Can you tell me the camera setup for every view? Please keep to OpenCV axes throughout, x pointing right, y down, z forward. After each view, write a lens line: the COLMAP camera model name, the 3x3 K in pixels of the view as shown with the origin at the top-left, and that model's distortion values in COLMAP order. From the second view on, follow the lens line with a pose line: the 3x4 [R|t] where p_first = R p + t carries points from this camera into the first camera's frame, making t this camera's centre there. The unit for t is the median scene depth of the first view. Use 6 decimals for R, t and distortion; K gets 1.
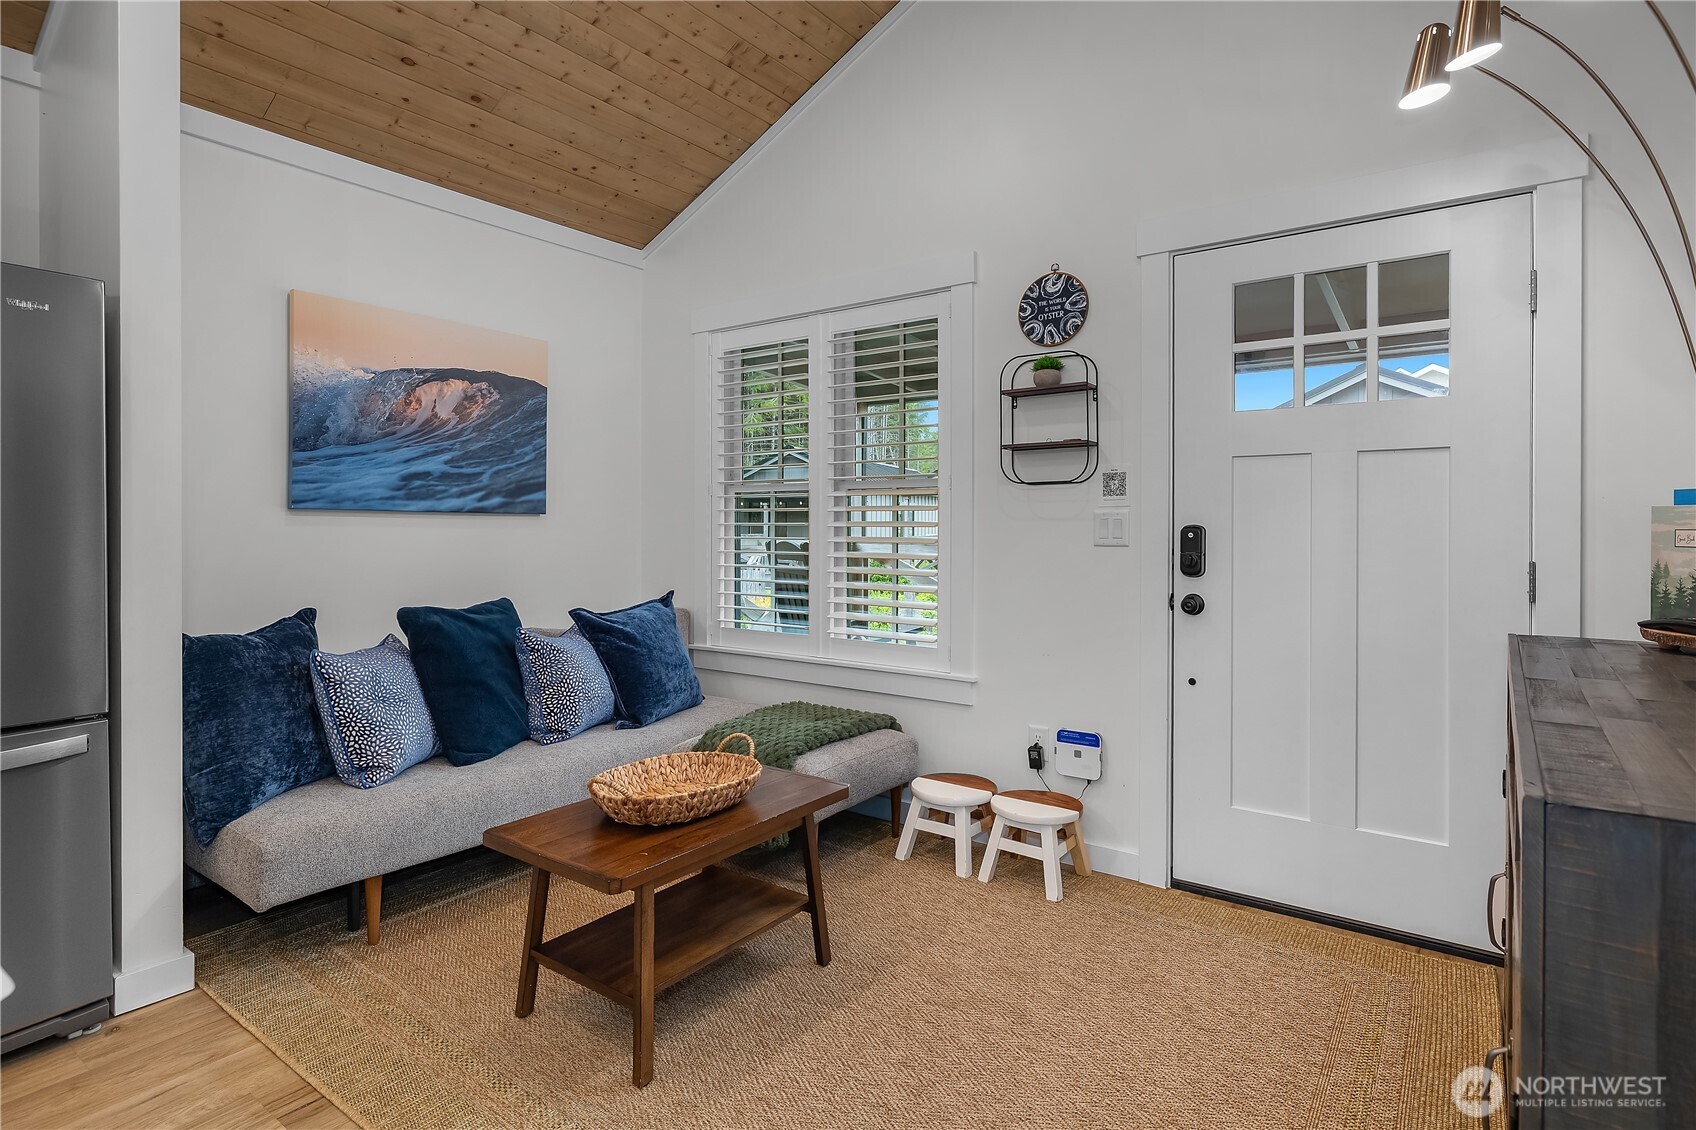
lens RADIAL K [[904.0, 0, 851.6], [0, 904.0, 523.9], [0, 0, 1]] dist [0.006109, -0.002567]
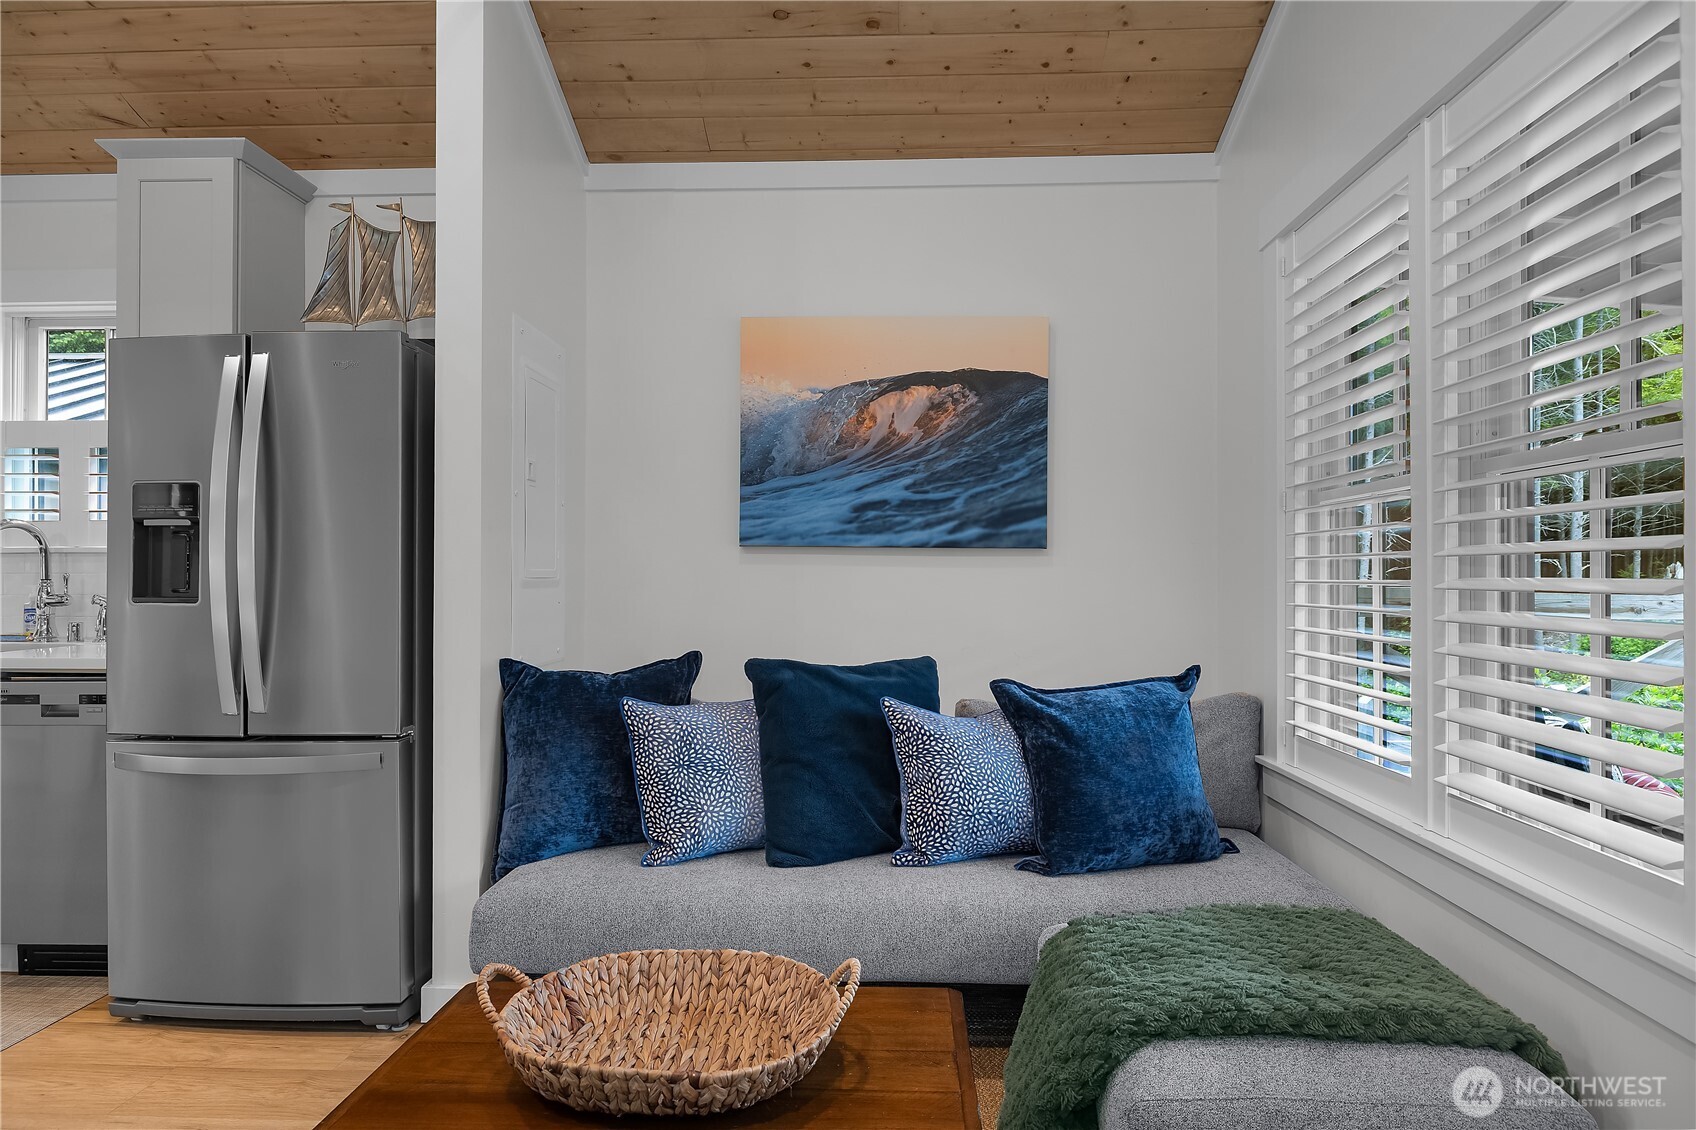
lens RADIAL K [[904.0, 0, 876.7], [0, 904.0, 565.6], [0, 0, 1]] dist [0.006109, -0.002567]
pose [[0.554883, -0.010318, -0.831865, 0.248503], [0.000465, 0.999927, -0.012092, 0.014738], [0.831928, 0.006323, 0.554847, 0.577487]]
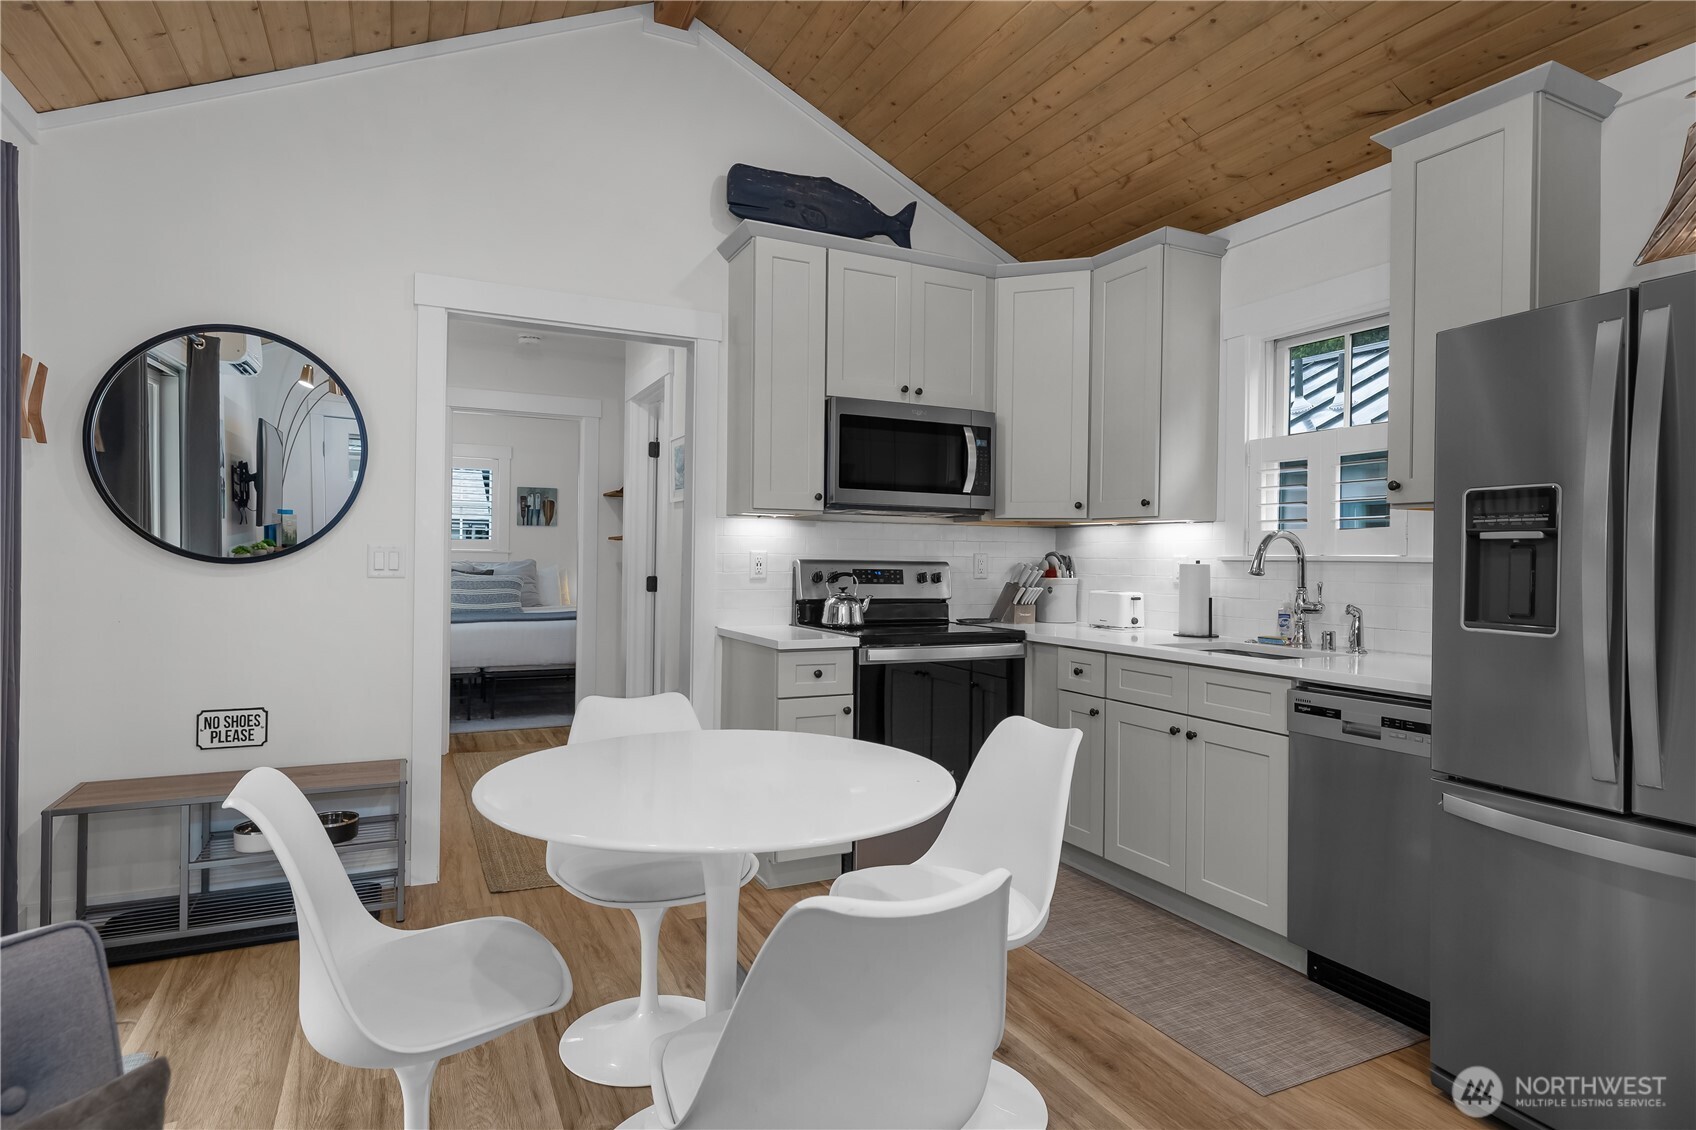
lens RADIAL K [[904.0, 0, 836.9], [0, 904.0, 557.7], [0, 0, 1]] dist [0.006109, -0.002567]
pose [[-0.472868, -0.009103, -0.881086, 0.086587], [-0.013932, 0.999899, -0.002854, -0.004765], [0.881023, 0.010926, -0.472947, 0.403274]]
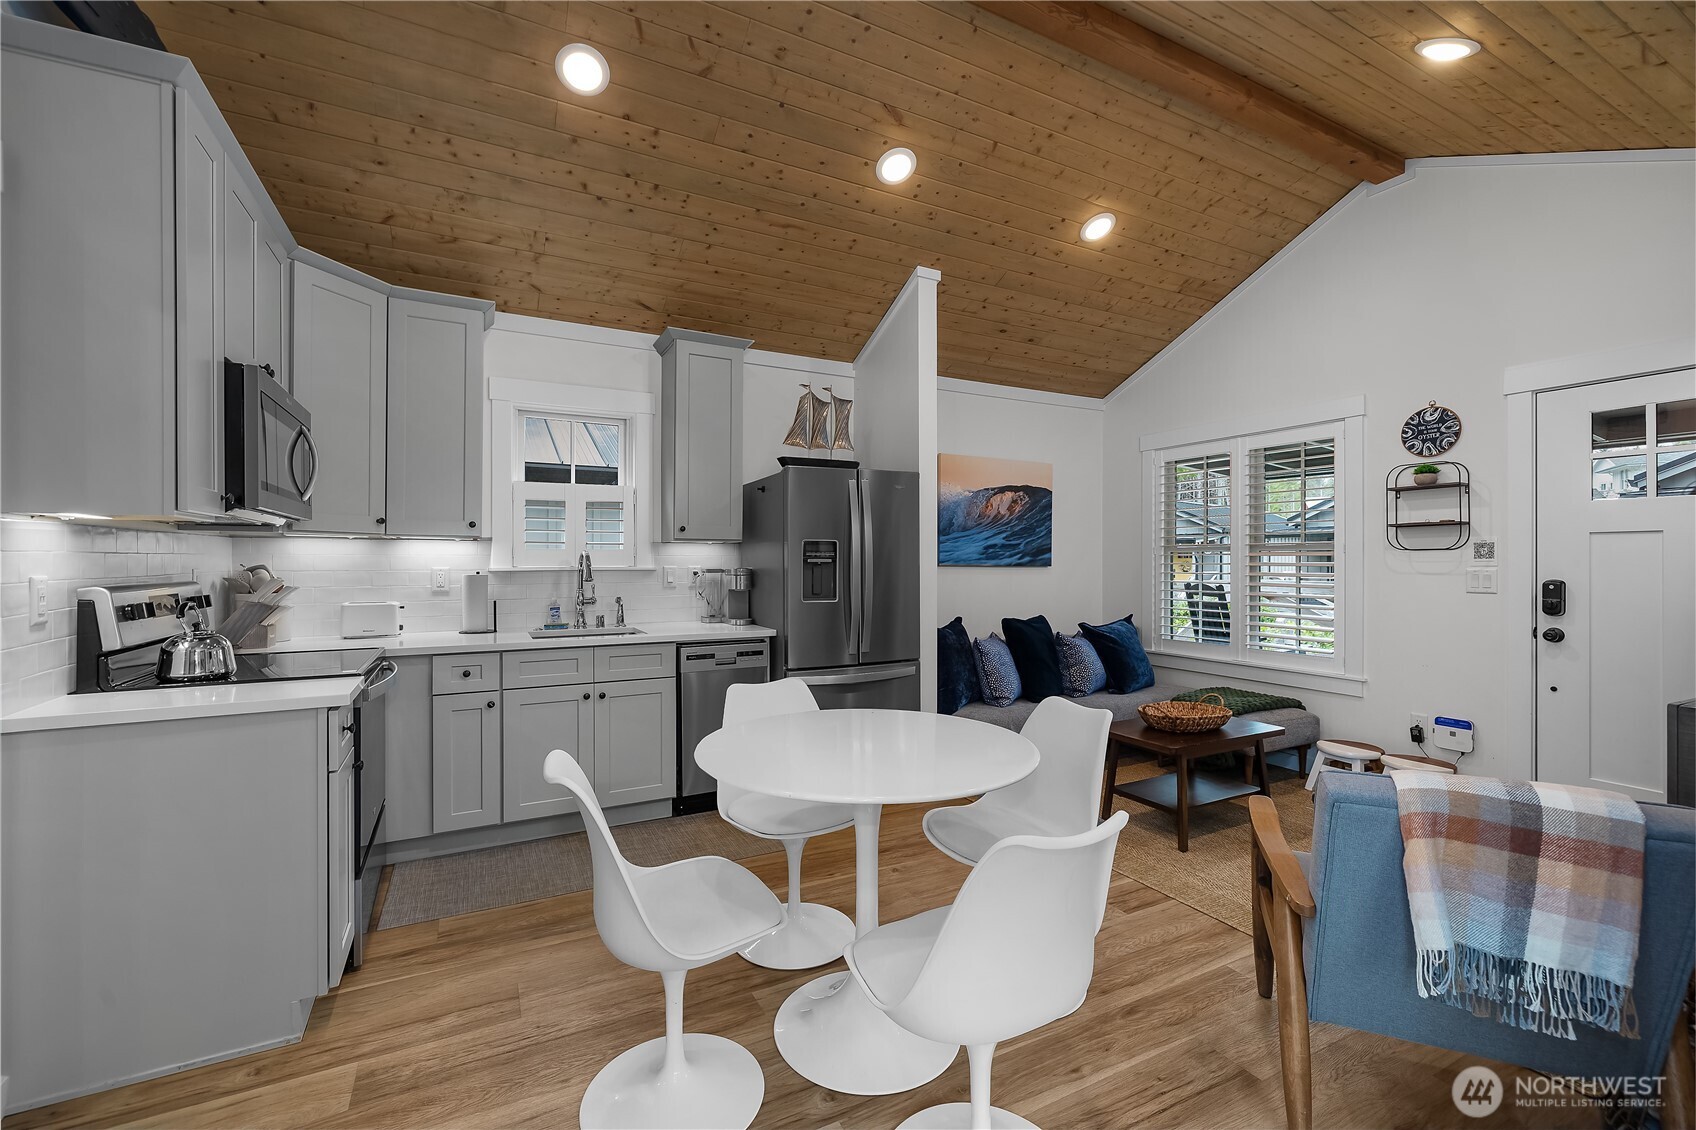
lens RADIAL K [[720.1, 0, 842.0], [0, 720.1, 558.9], [0, 0, 1]] dist [0.001525, -0.000121]
pose [[0.897154, -0.001242, -0.441716, -0.117476], [0.000263, 0.999997, -0.002279, -0.026961], [0.441718, 0.001928, 0.897152, -0.470476]]
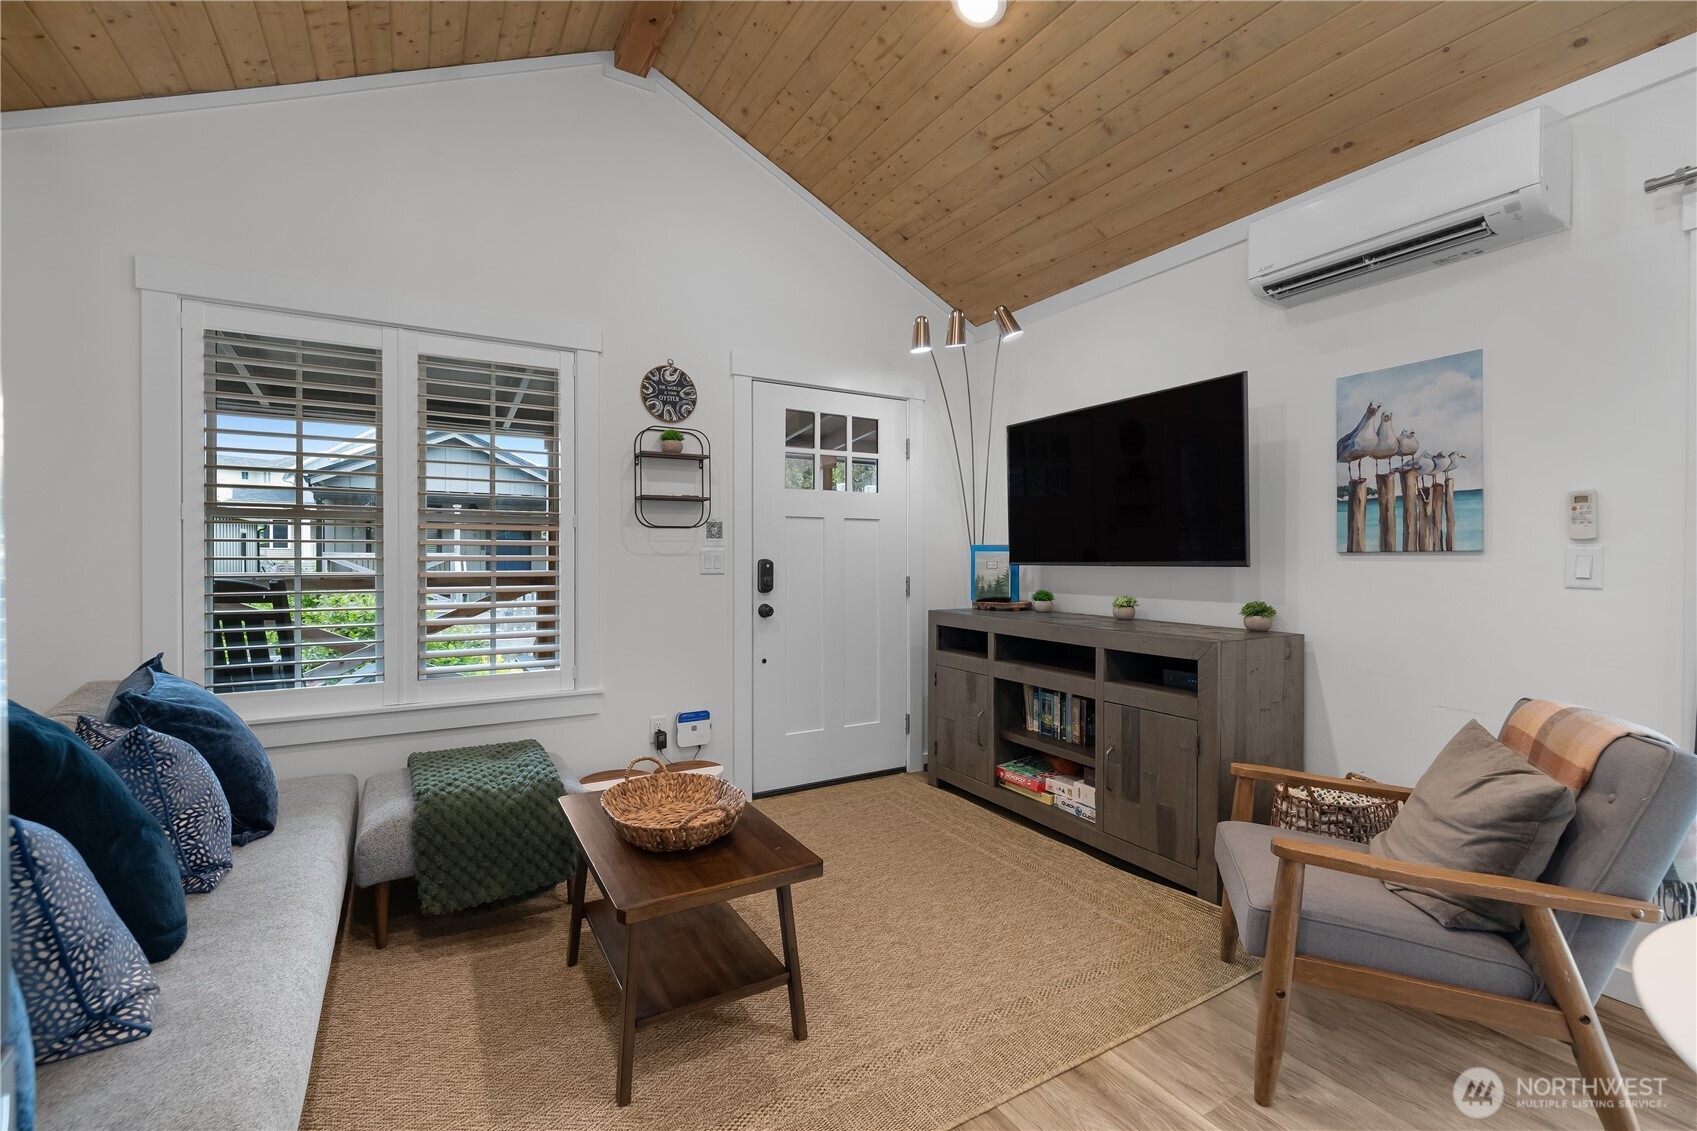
lens RADIAL K [[720.5, 0, 845.1], [0, 720.5, 559.9], [0, 0, 1]] dist [0.001525, -0.000121]
pose [[0.391709, -0.004194, 0.920080, -0.623265], [-0.003220, 0.999977, 0.005929, -0.004878], [-0.920084, -0.005285, 0.391686, 0.353529]]
